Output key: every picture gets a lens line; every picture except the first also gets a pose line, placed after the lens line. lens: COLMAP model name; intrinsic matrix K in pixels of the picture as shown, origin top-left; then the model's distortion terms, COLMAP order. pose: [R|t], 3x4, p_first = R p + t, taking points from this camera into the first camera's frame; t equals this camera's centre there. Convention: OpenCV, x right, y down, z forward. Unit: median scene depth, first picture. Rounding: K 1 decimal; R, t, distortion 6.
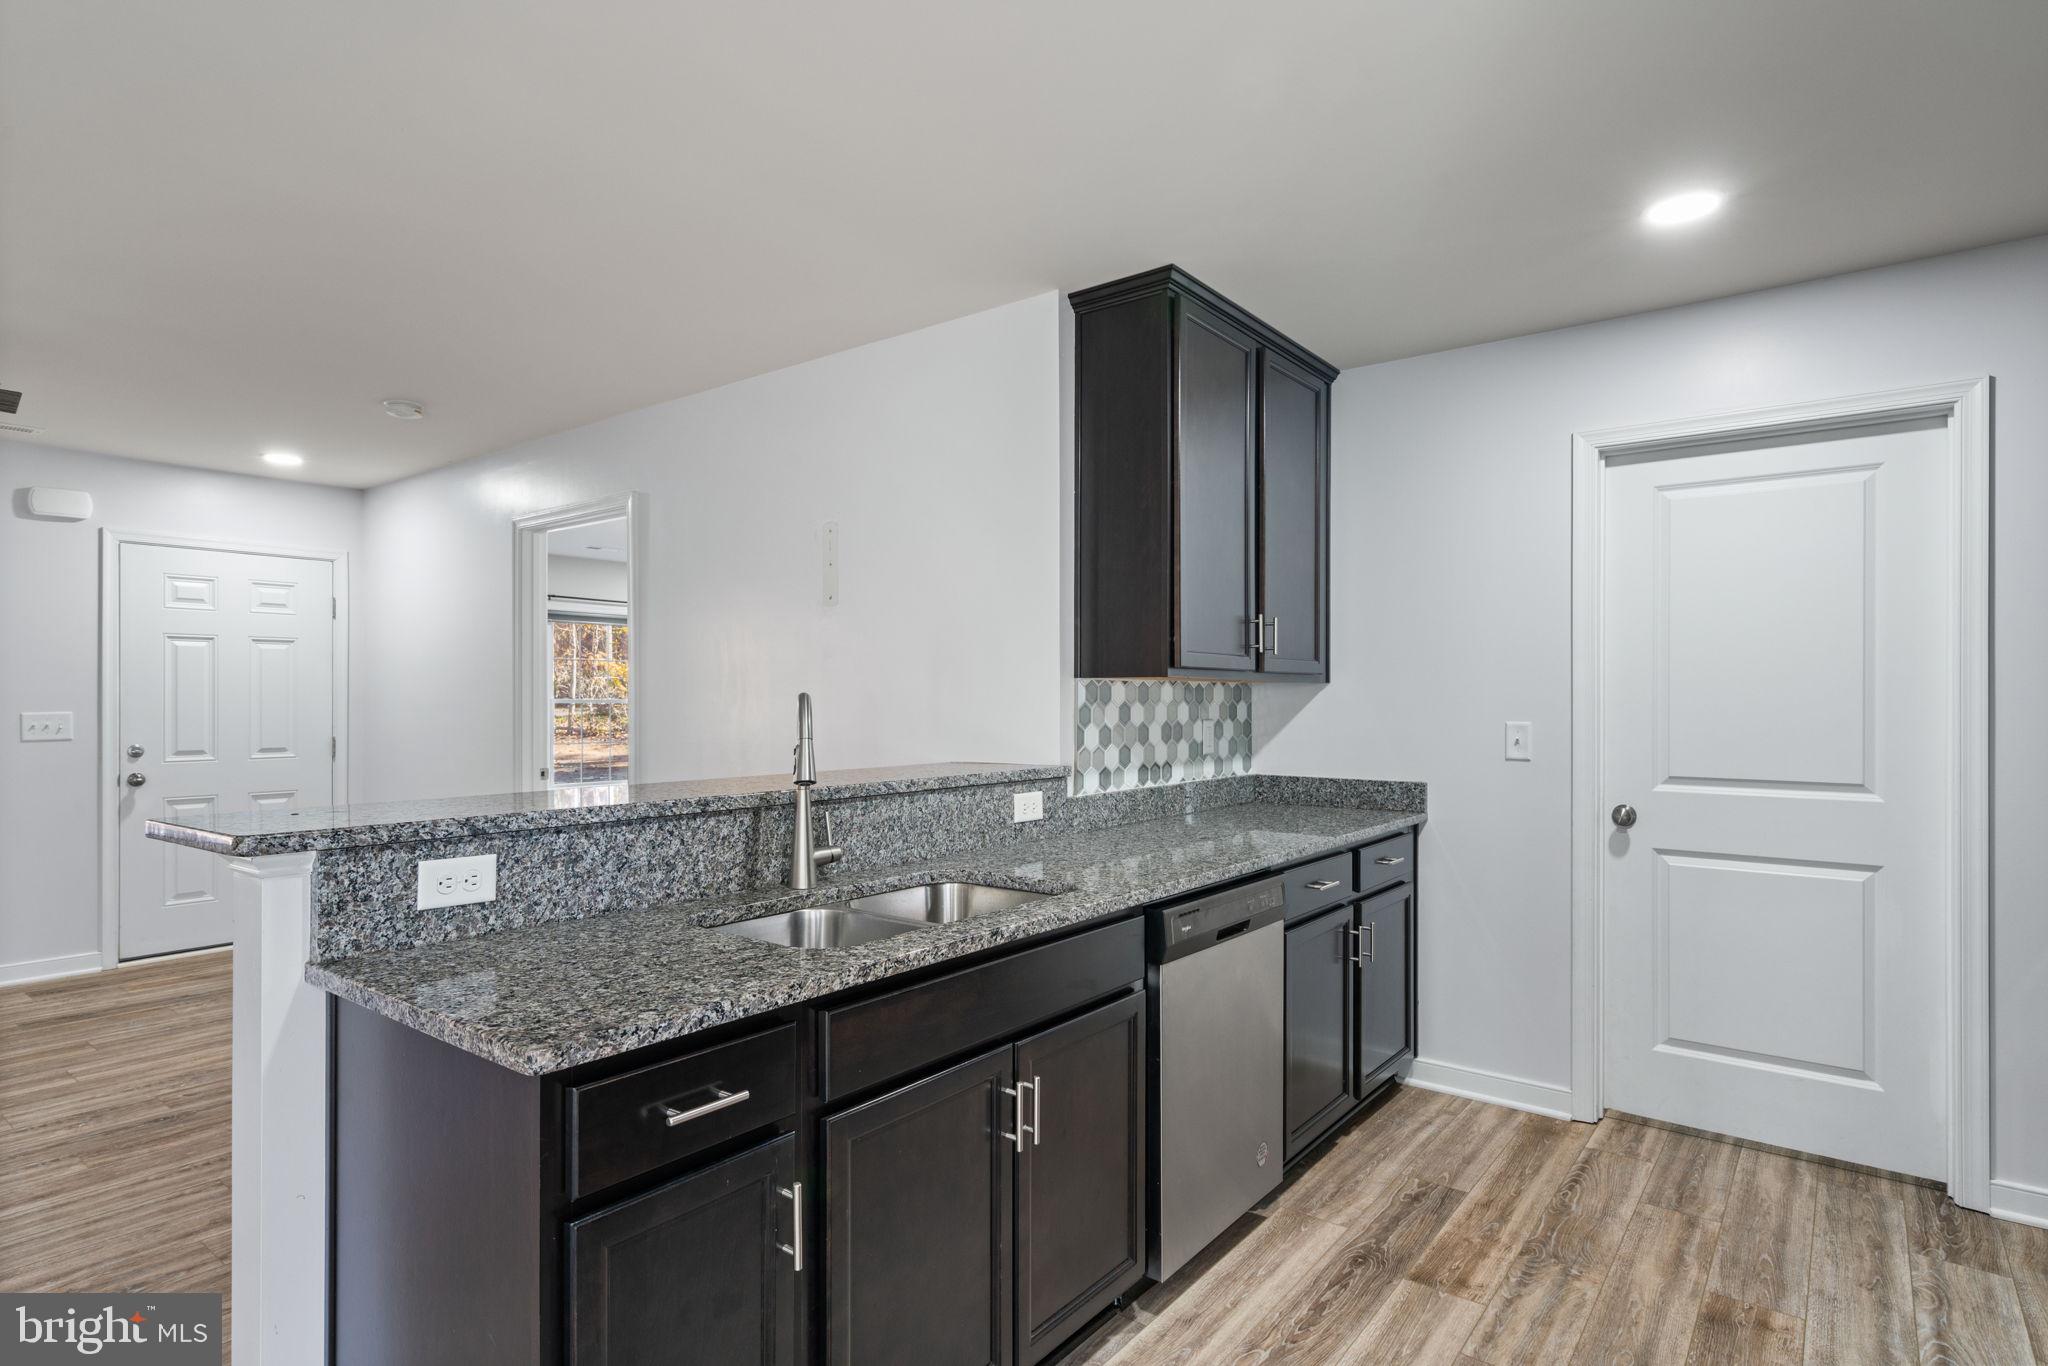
lens RADIAL K [[1069.6, 0, 1012.4], [0, 1069.6, 693.3], [0, 0, 1]] dist [-0.000765, 0.003916]
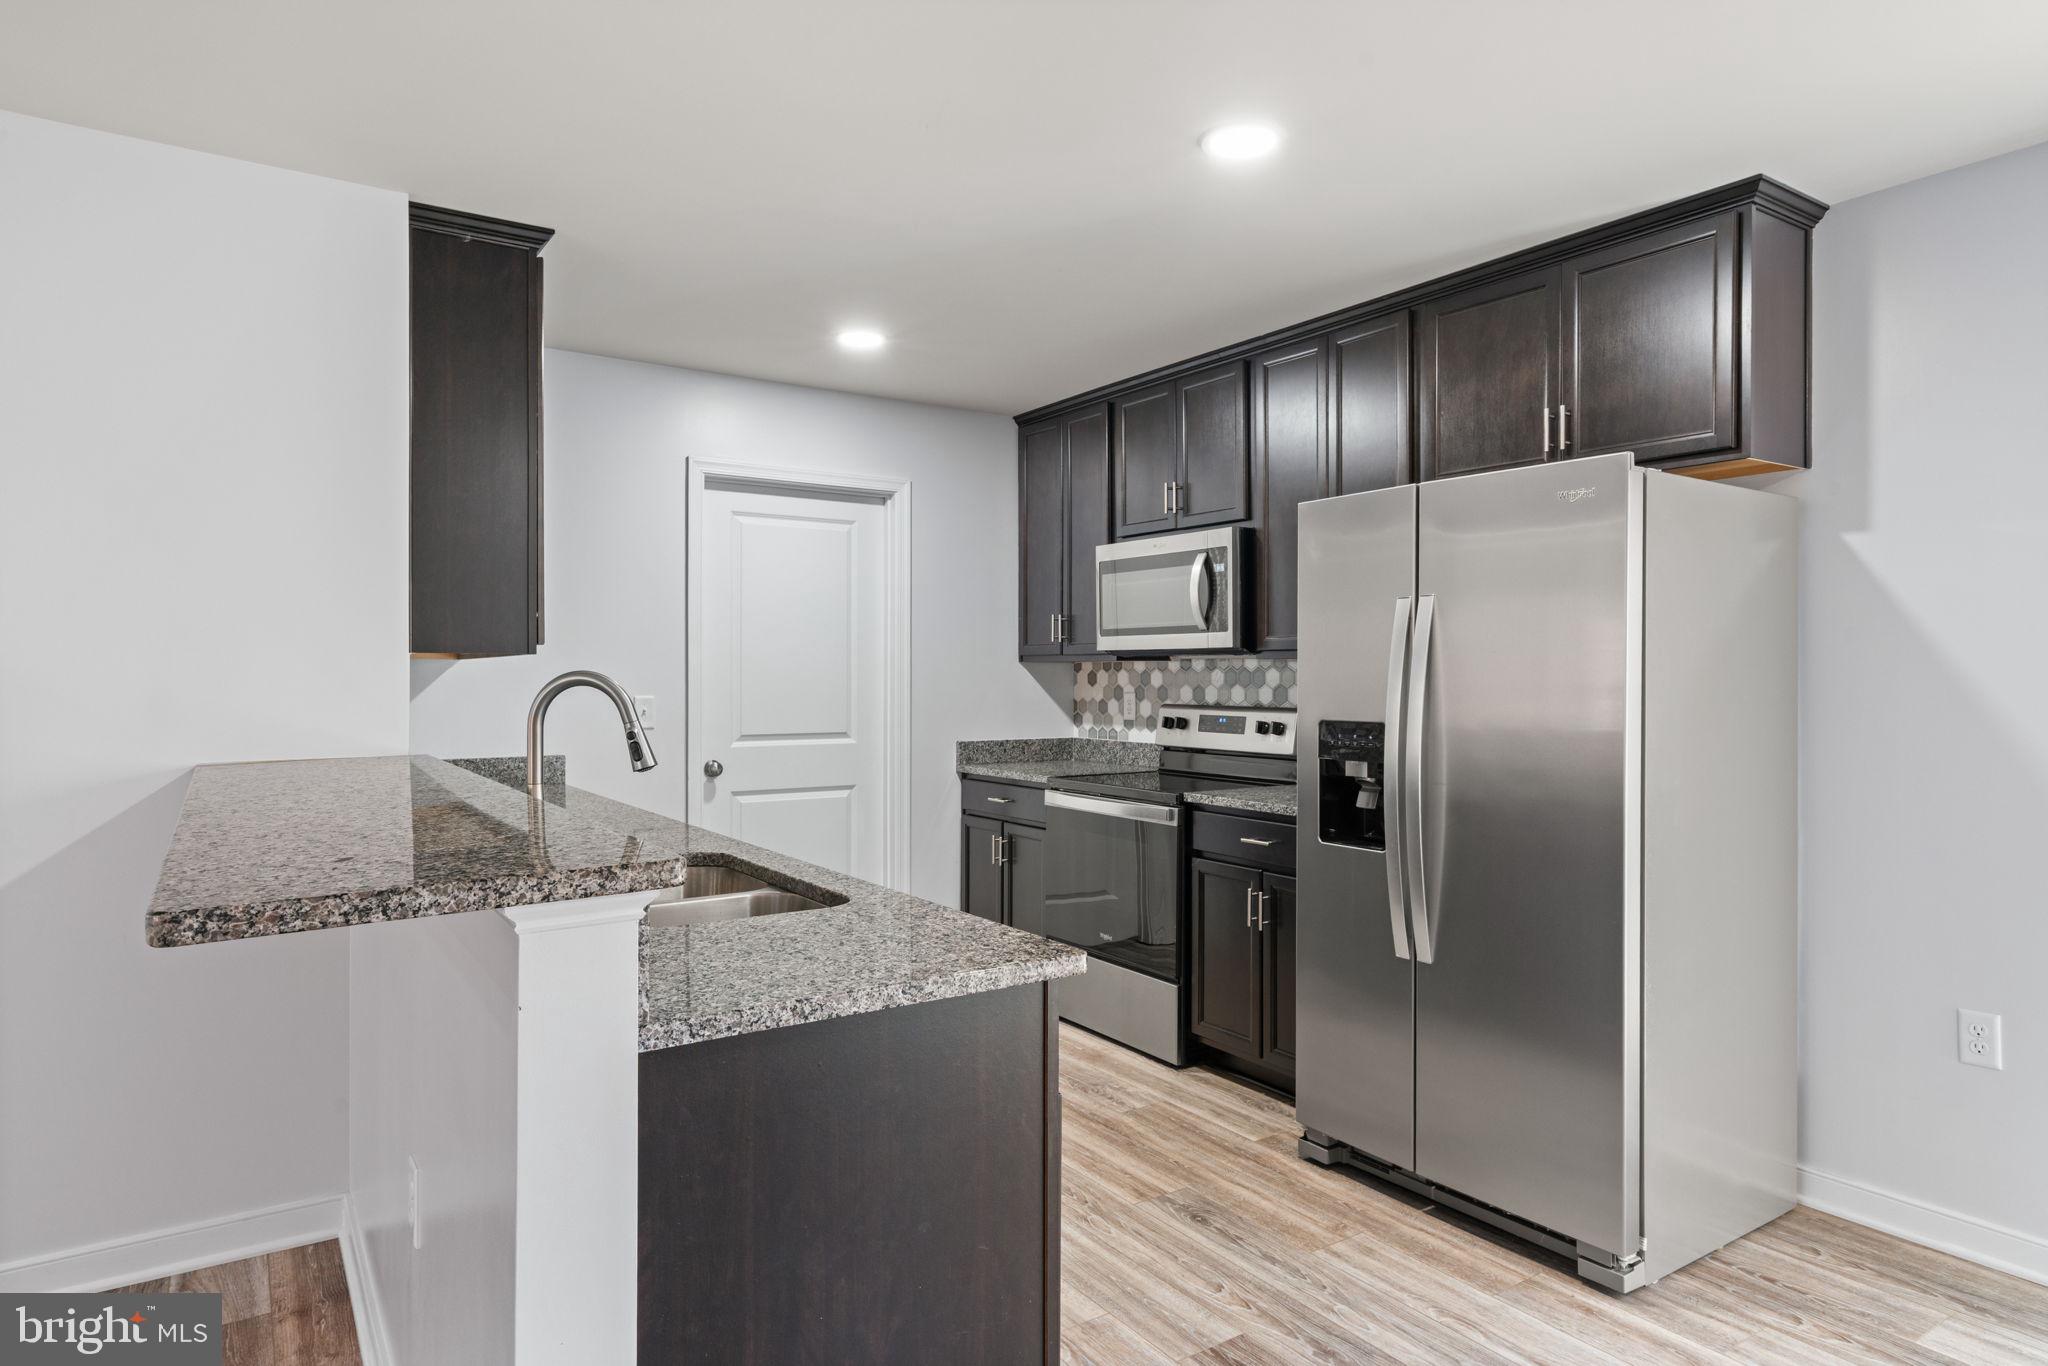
lens RADIAL K [[1191.7, 0, 1014.9], [0, 1191.7, 674.8], [0, 0, 1]] dist [0.001767, 0.003295]
pose [[0.307872, -0.001360, 0.951427, -0.791585], [-0.003461, 0.999991, 0.002549, -0.000927], [-0.951421, -0.004078, 0.307864, 0.279128]]
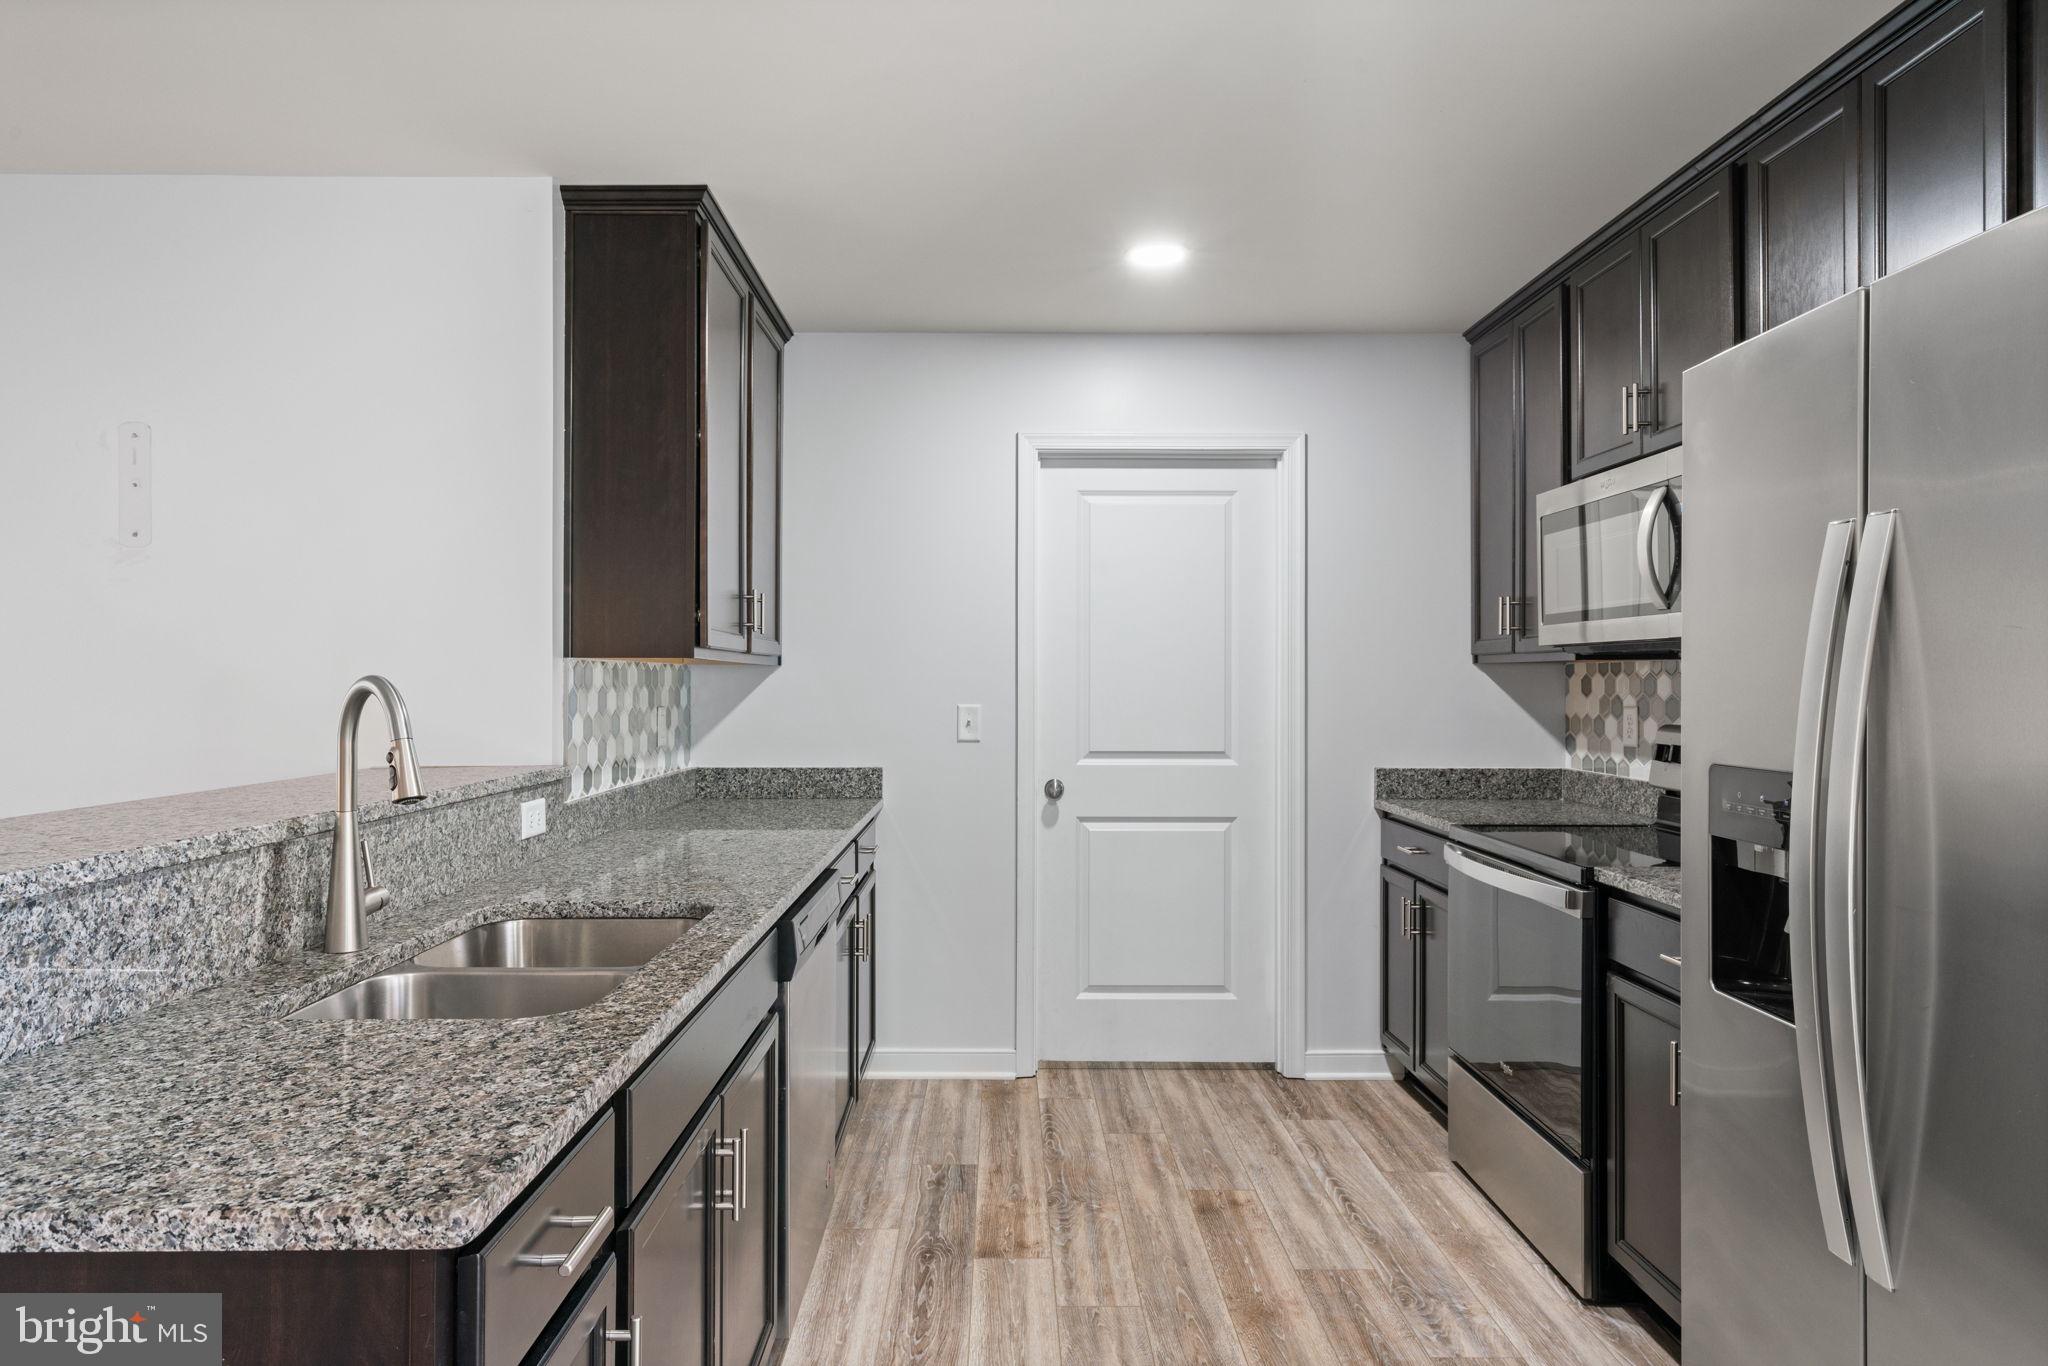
lens RADIAL K [[1191.7, 0, 1019.9], [0, 1191.7, 672.6], [0, 0, 1]] dist [0.001767, 0.003295]
pose [[0.786669, 0.003367, 0.617366, -0.251720], [-0.001349, 0.999992, -0.003735, 0.000202], [-0.617374, 0.002105, 0.786667, 0.077253]]
